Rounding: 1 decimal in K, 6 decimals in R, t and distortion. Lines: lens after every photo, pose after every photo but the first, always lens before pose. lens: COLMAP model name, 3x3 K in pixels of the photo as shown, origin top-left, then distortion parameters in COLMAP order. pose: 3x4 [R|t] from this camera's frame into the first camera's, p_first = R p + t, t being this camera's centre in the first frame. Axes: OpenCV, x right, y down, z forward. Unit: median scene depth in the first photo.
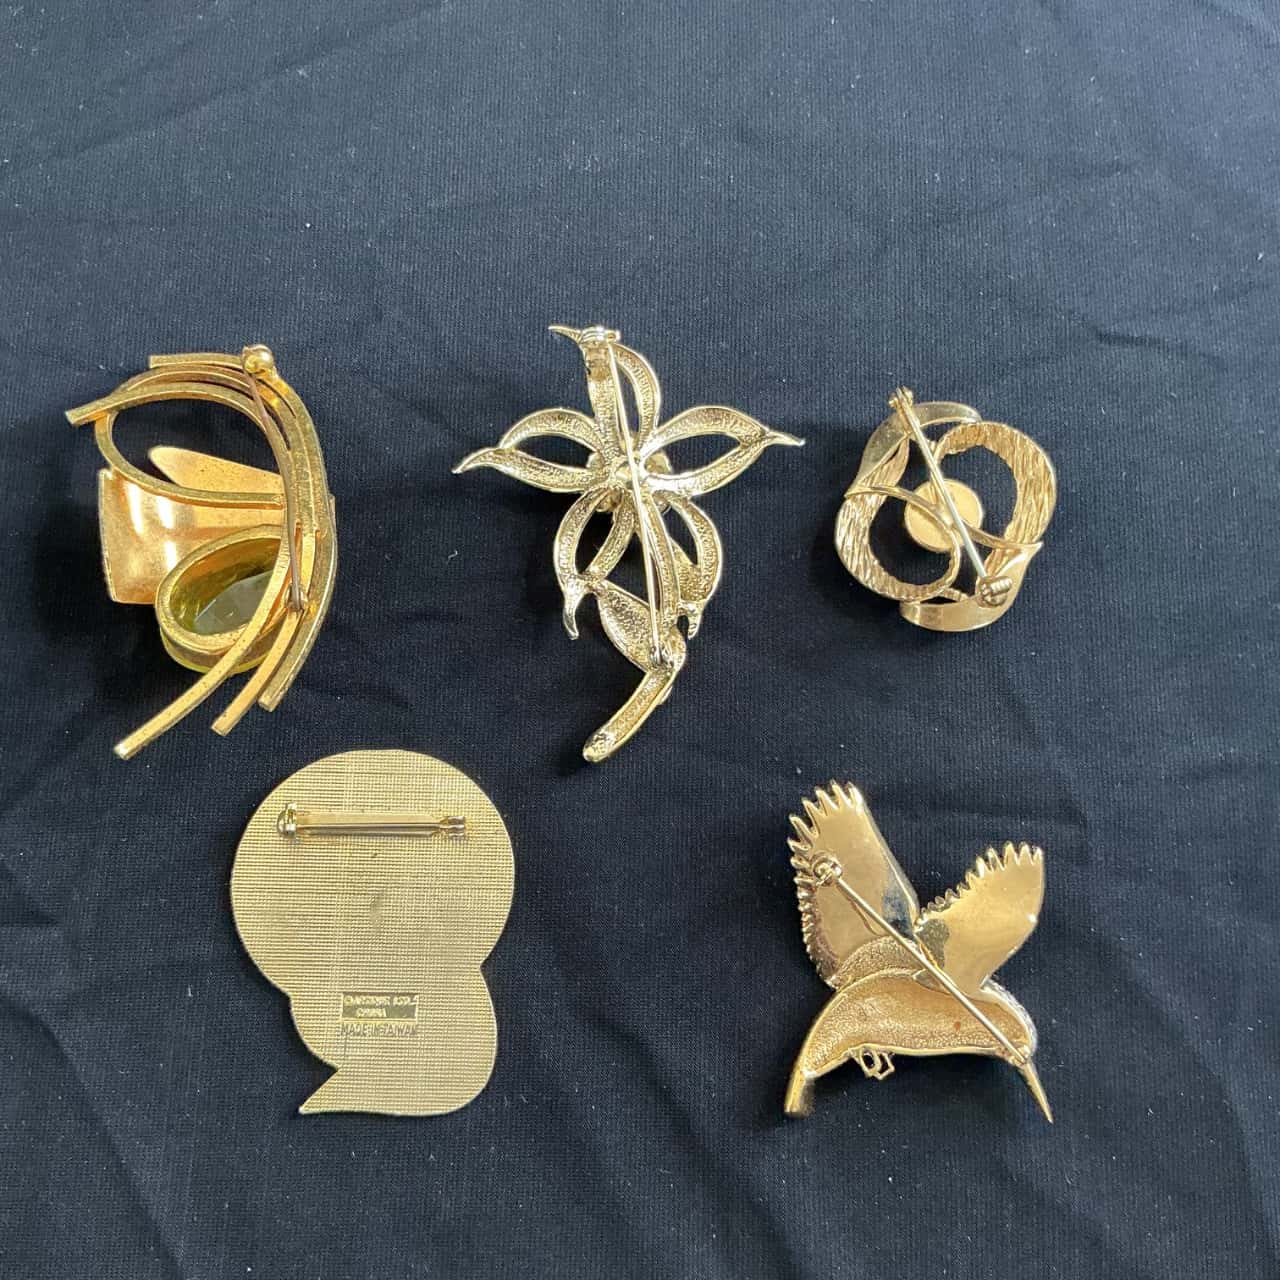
lens RADIAL K [[1455.4, 0, 640.0], [0, 1455.4, 640.0], [0, 0, 1]] dist [0.170087, -0.424830]
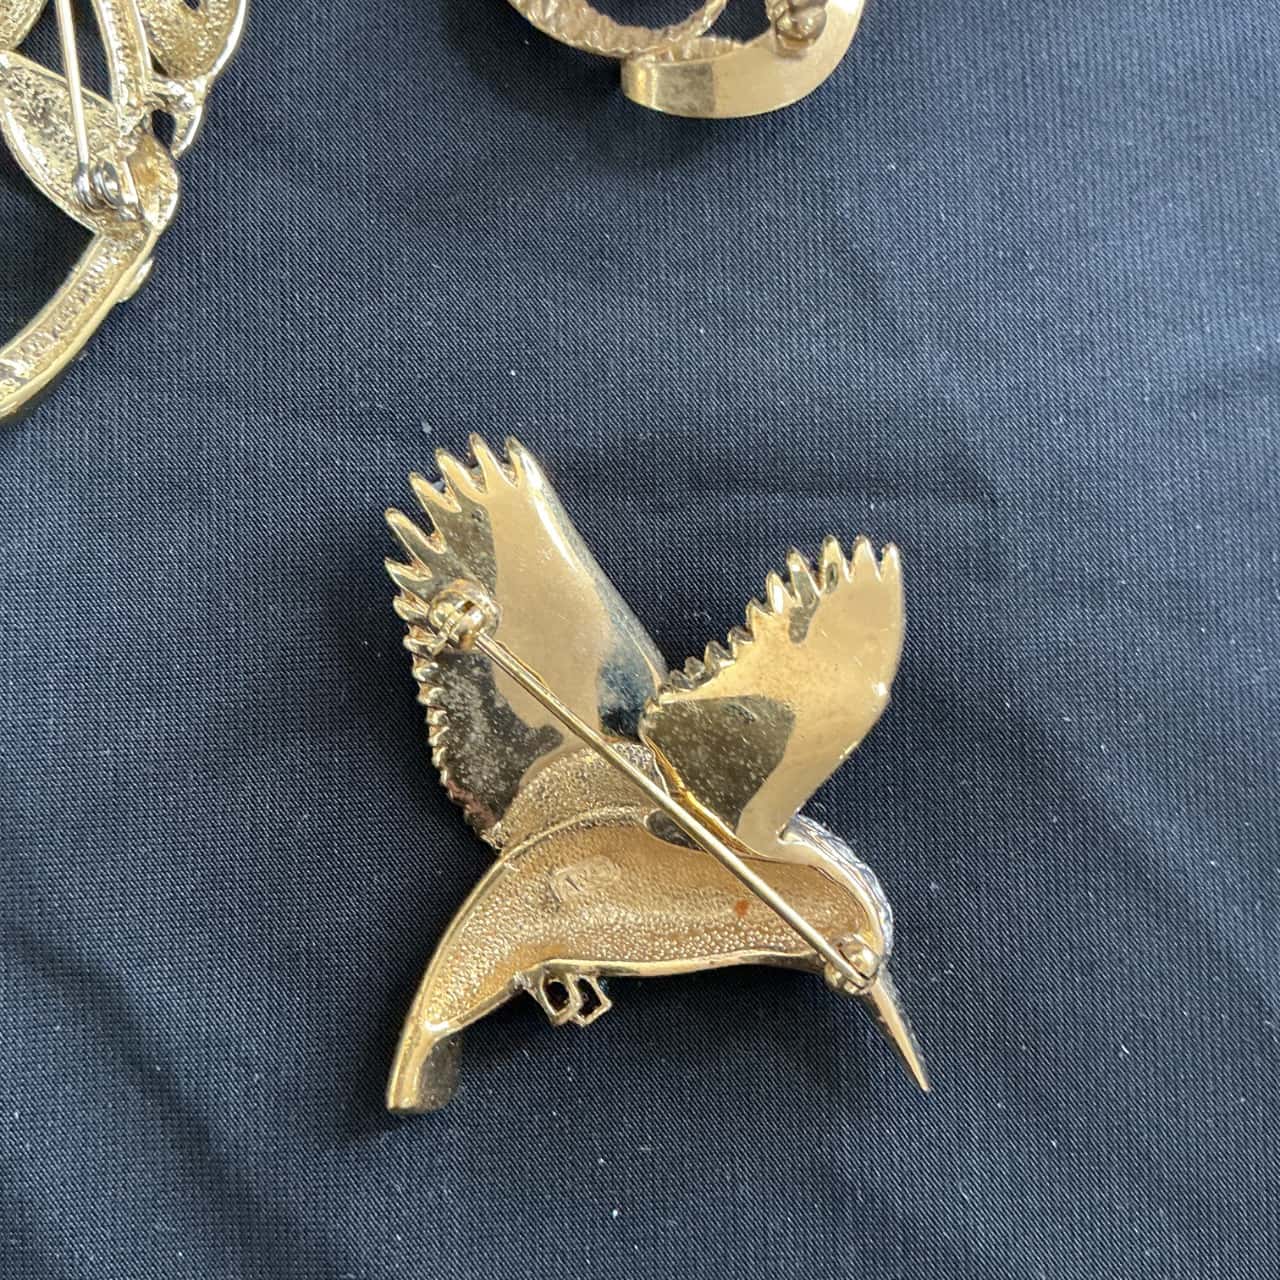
lens RADIAL K [[1455.4, 0, 640.0], [0, 1455.4, 640.0], [0, 0, 1]] dist [0.170087, -0.424830]
pose [[0.998277, -0.054834, 0.020866, 0.166198], [0.051217, 0.987968, 0.145931, 0.091823], [-0.028617, -0.144610, 0.989075, 0.494242]]
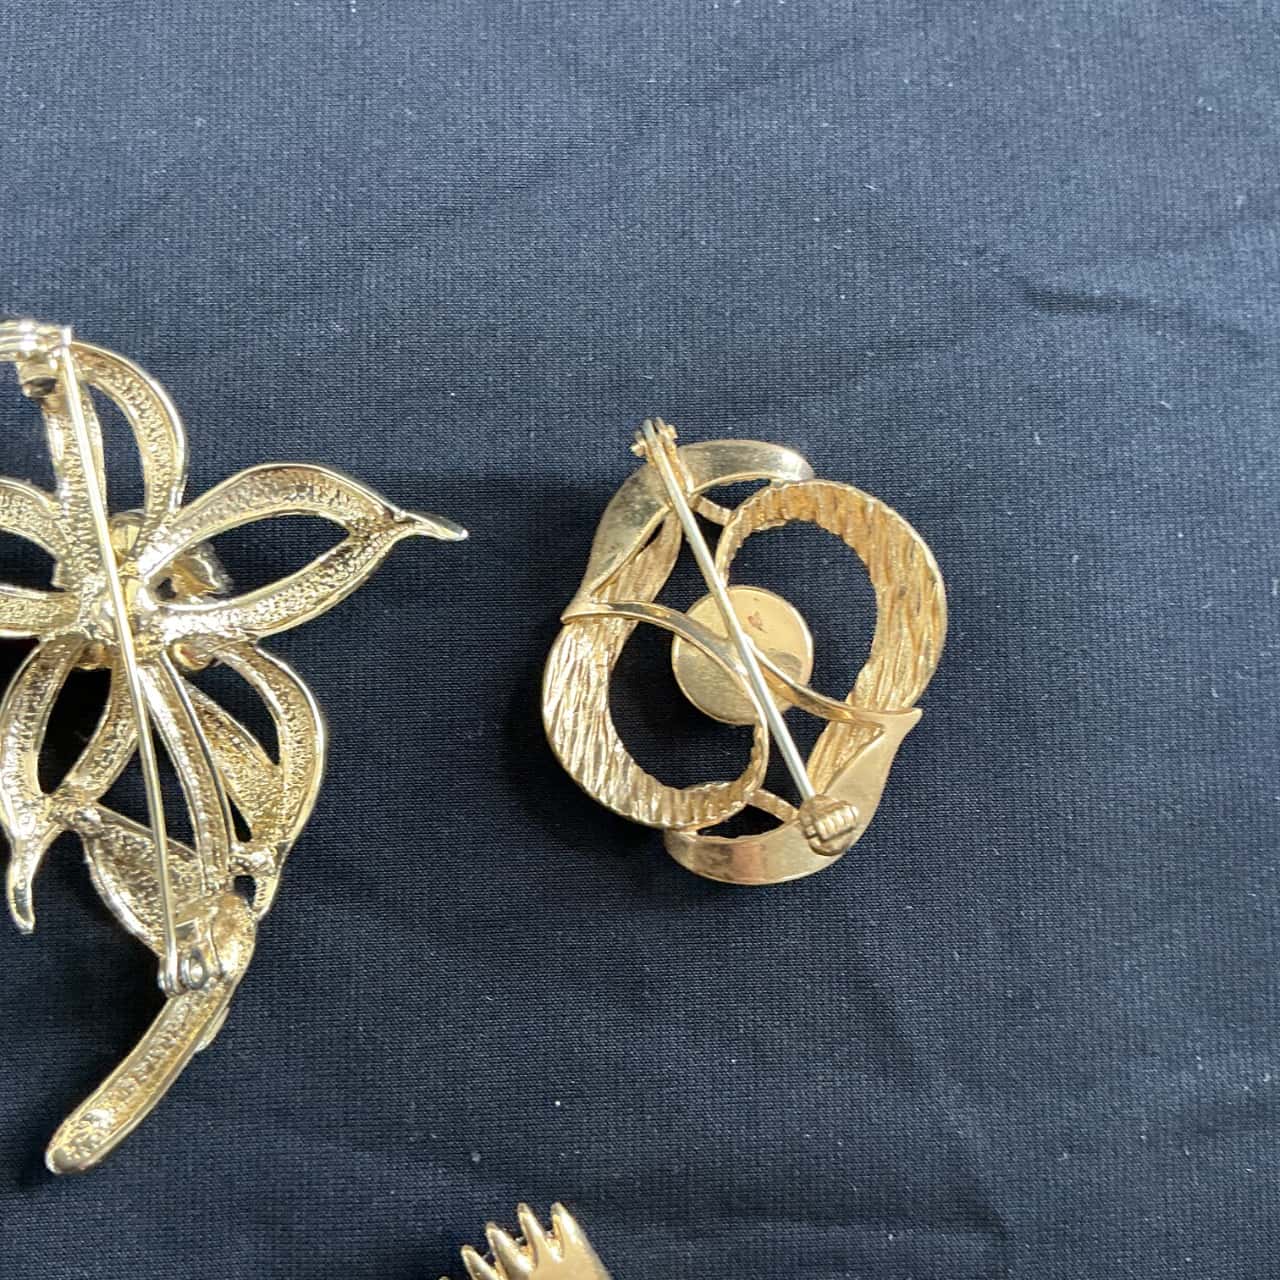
lens RADIAL K [[1455.4, 0, 640.0], [0, 1455.4, 640.0], [0, 0, 1]] dist [0.170087, -0.424830]
pose [[0.999239, -0.030479, 0.024337, 0.160976], [0.027713, 0.993886, 0.106879, -0.152592], [-0.027445, -0.106124, 0.993974, 0.483858]]
